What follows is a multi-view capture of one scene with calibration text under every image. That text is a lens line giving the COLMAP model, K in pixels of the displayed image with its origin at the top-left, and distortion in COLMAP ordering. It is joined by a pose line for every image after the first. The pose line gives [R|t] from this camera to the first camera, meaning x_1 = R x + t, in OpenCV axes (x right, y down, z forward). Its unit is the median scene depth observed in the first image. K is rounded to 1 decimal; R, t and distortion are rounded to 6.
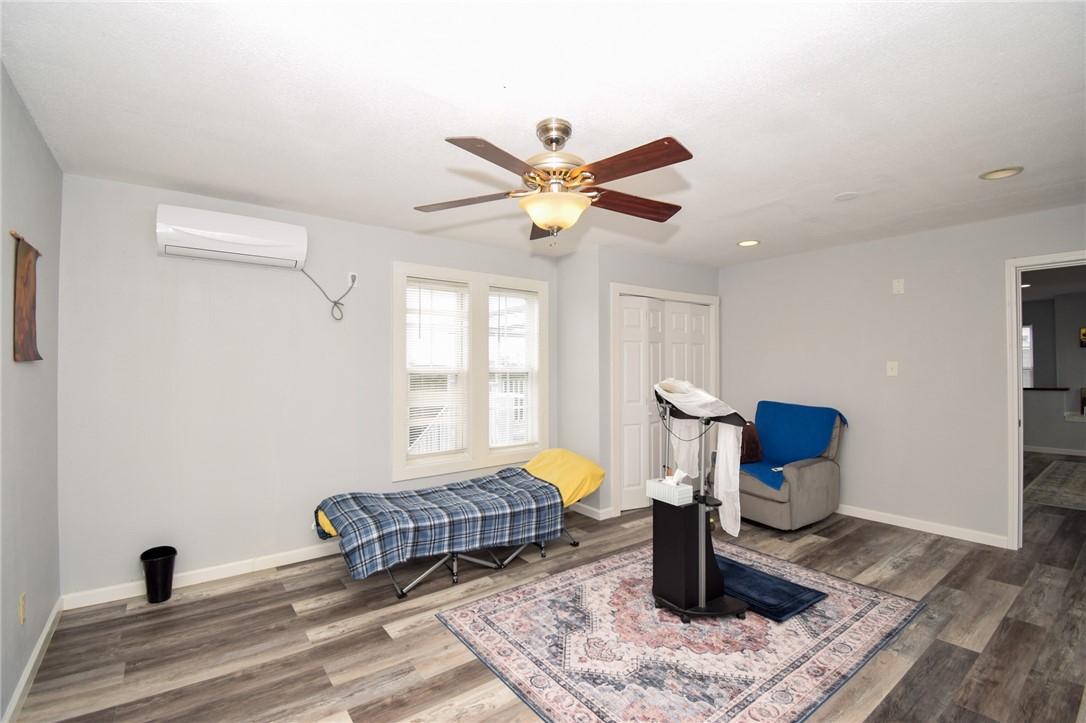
lens RADIAL K [[487.2, 0, 545.9], [0, 487.2, 358.7], [0, 0, 1]] dist [0.019068, -0.025772]
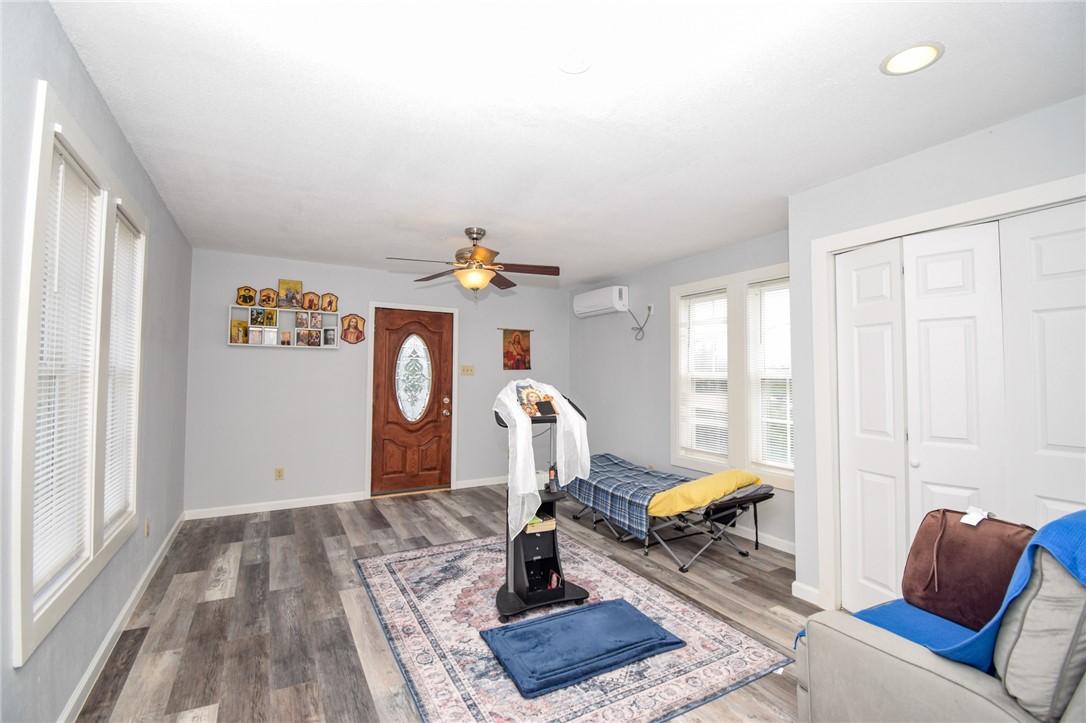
lens RADIAL K [[487.2, 0, 545.9], [0, 487.2, 358.7], [0, 0, 1]] dist [0.019068, -0.025772]
pose [[-0.146295, -0.036044, -0.988584, 1.392521], [0.004803, 0.999298, -0.037145, 0.039699], [0.989229, -0.010182, -0.146019, 1.246554]]
